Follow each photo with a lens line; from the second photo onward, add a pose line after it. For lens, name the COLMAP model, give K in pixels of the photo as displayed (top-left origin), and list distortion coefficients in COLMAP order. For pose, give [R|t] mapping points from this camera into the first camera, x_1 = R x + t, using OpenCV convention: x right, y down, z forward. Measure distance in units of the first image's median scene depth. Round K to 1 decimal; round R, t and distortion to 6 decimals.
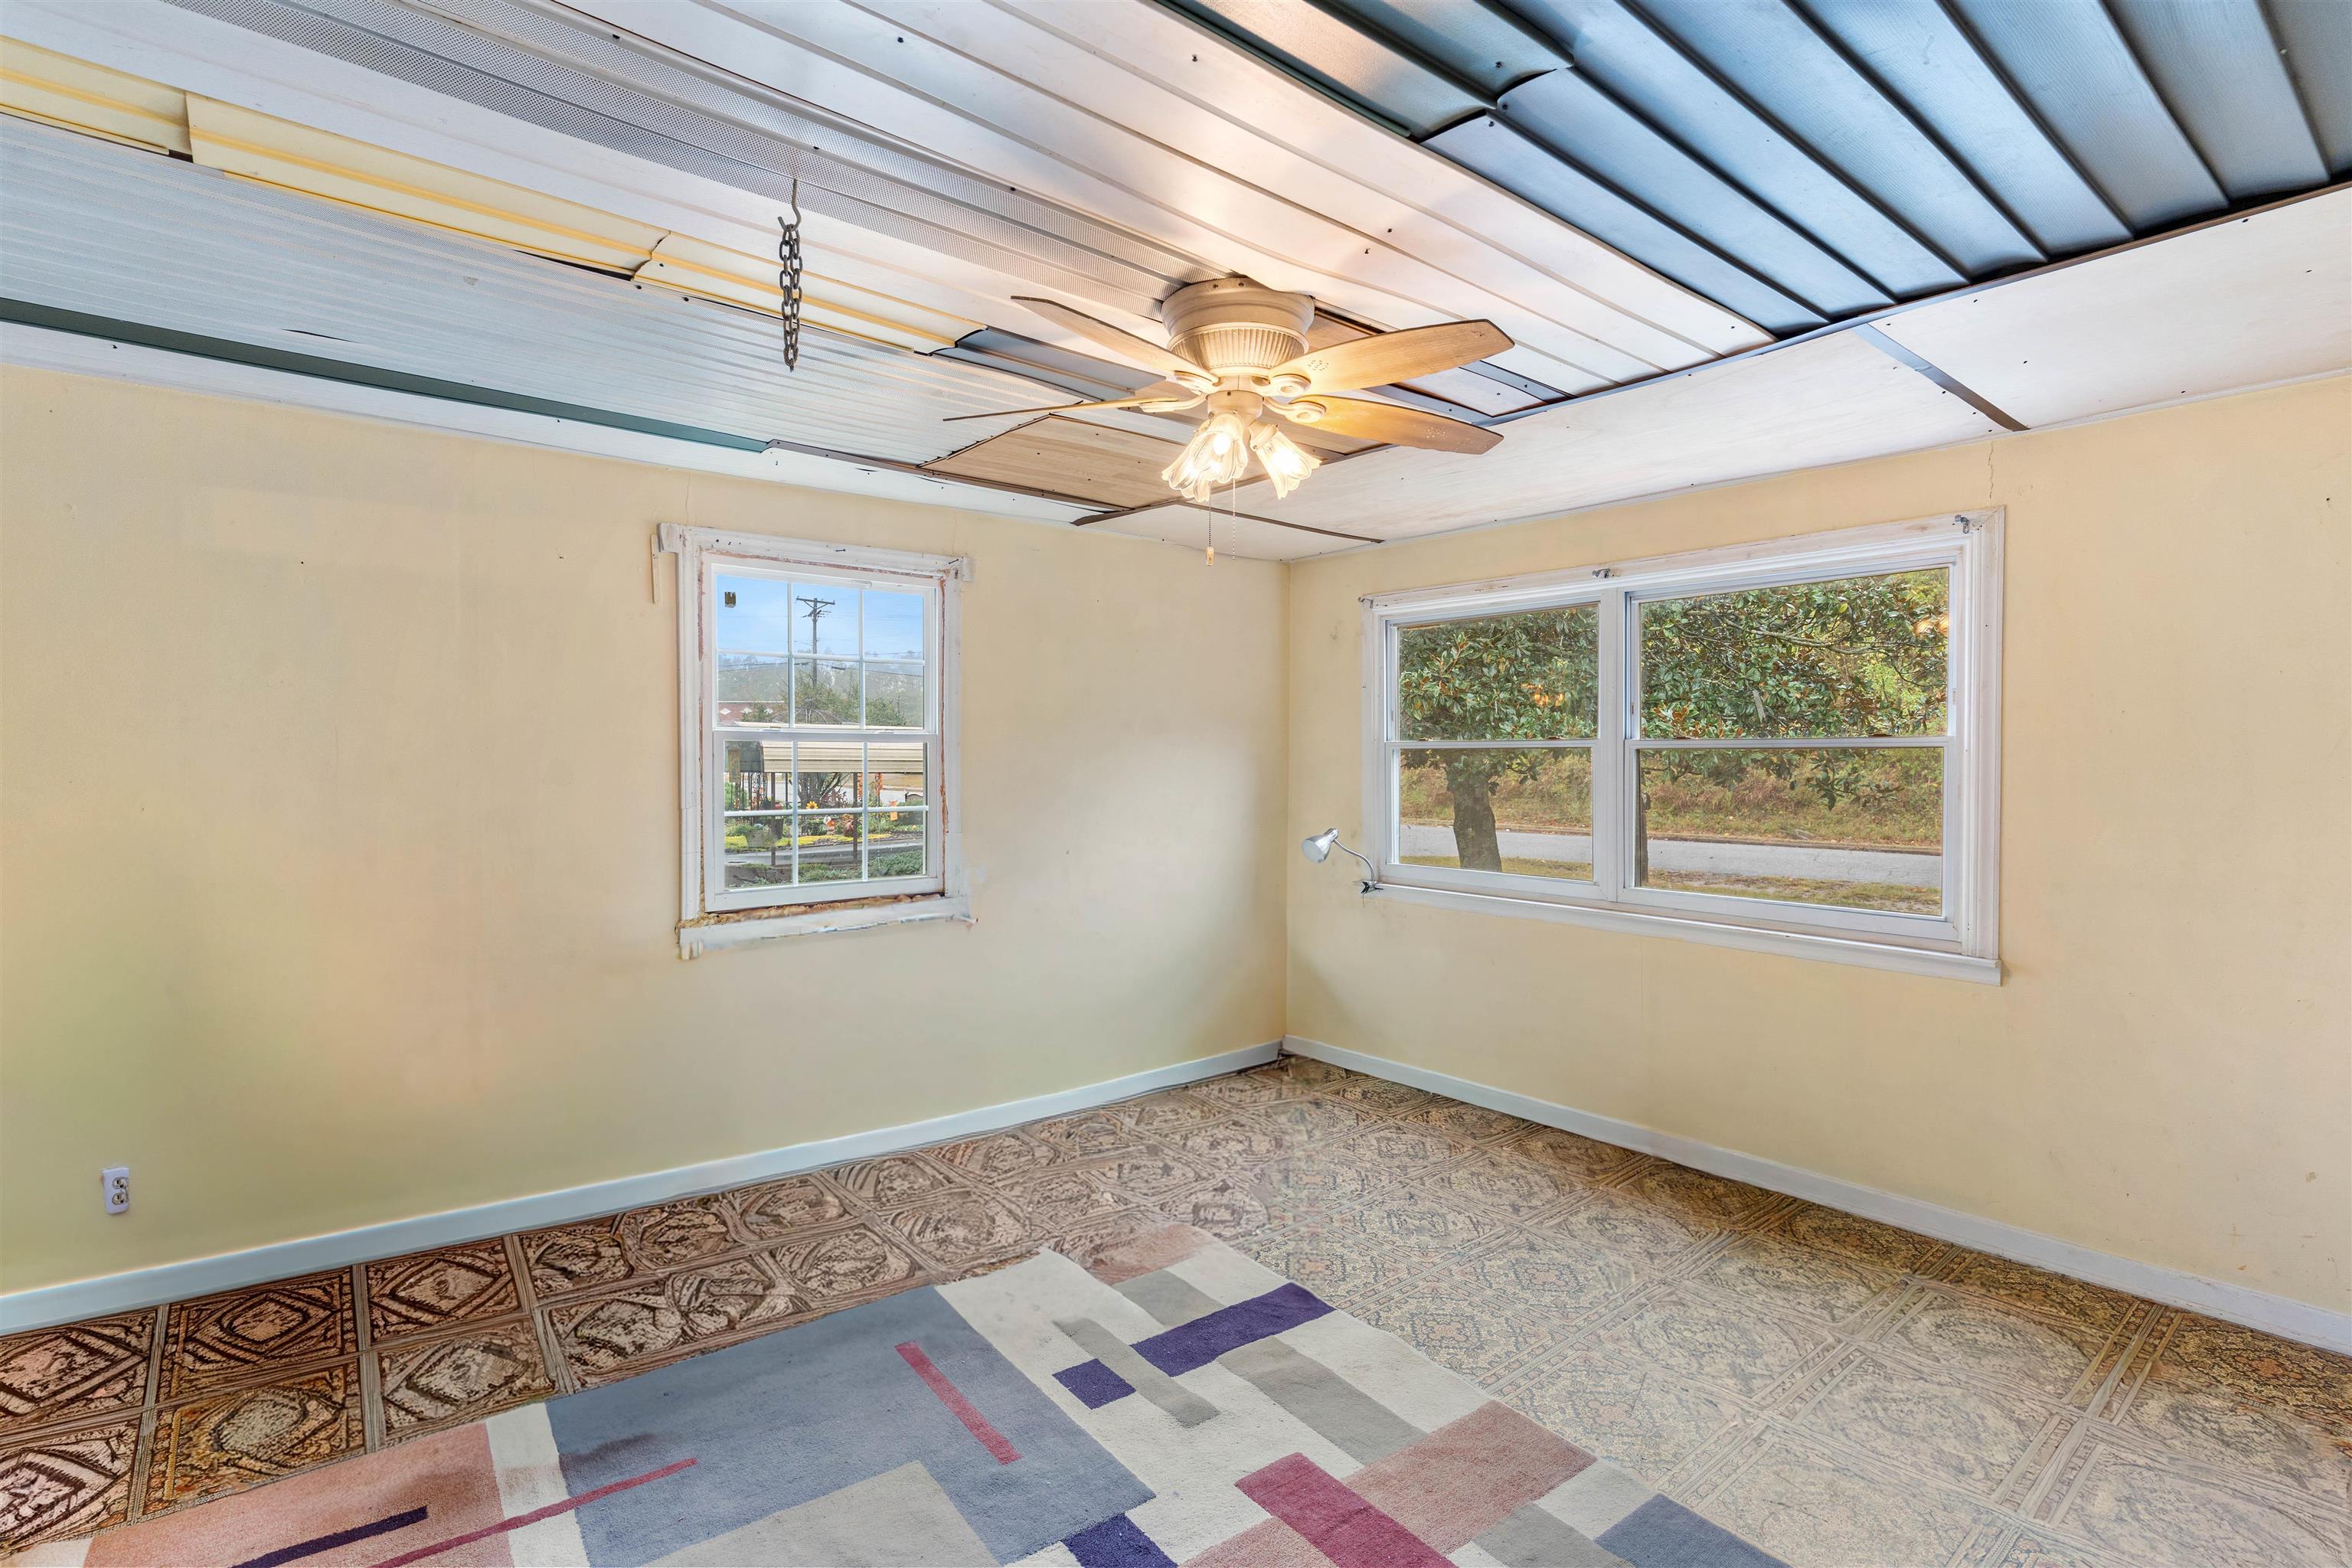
lens RADIAL K [[1132.0, 0, 1160.2], [0, 1132.0, 776.0], [0, 0, 1]] dist [0.003695, 0.000569]
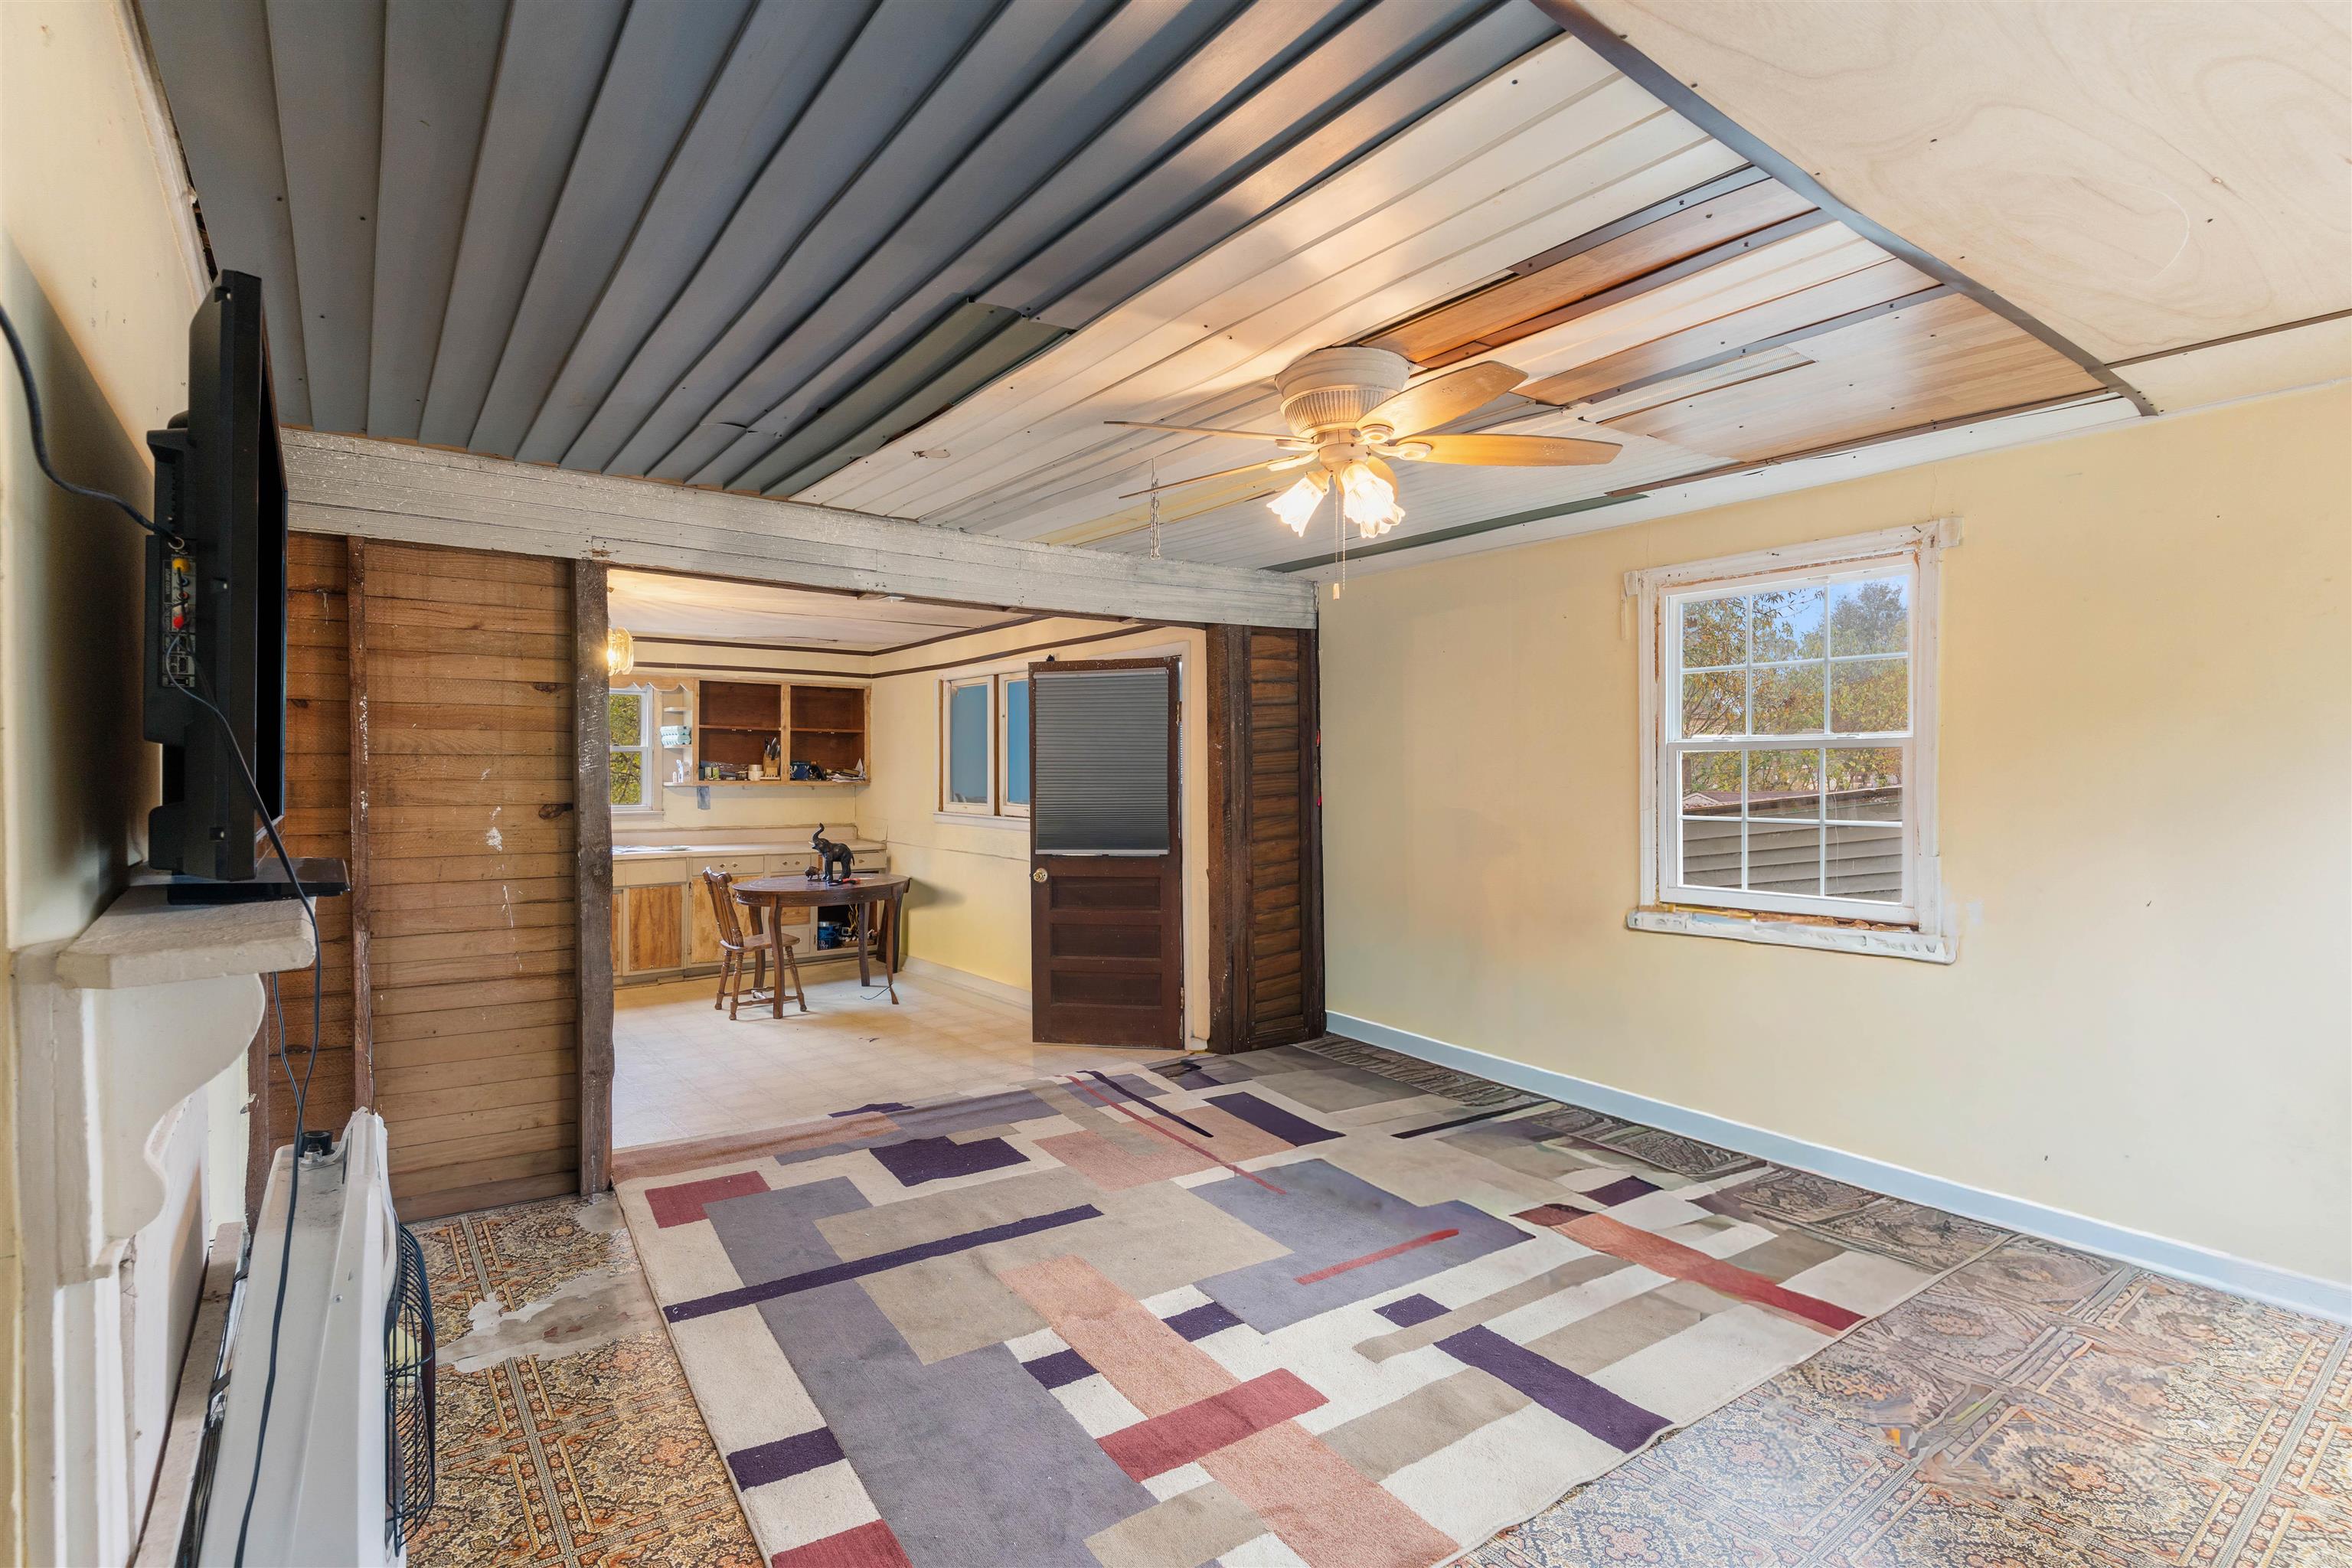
lens RADIAL K [[1132.0, 0, 1159.8], [0, 1132.0, 778.4], [0, 0, 1]] dist [0.003695, 0.000569]
pose [[-0.065691, 0.010466, -0.997785, 0.794654], [-0.003747, 0.999935, 0.010735, -0.015474], [0.997833, 0.004444, -0.065648, 0.581858]]
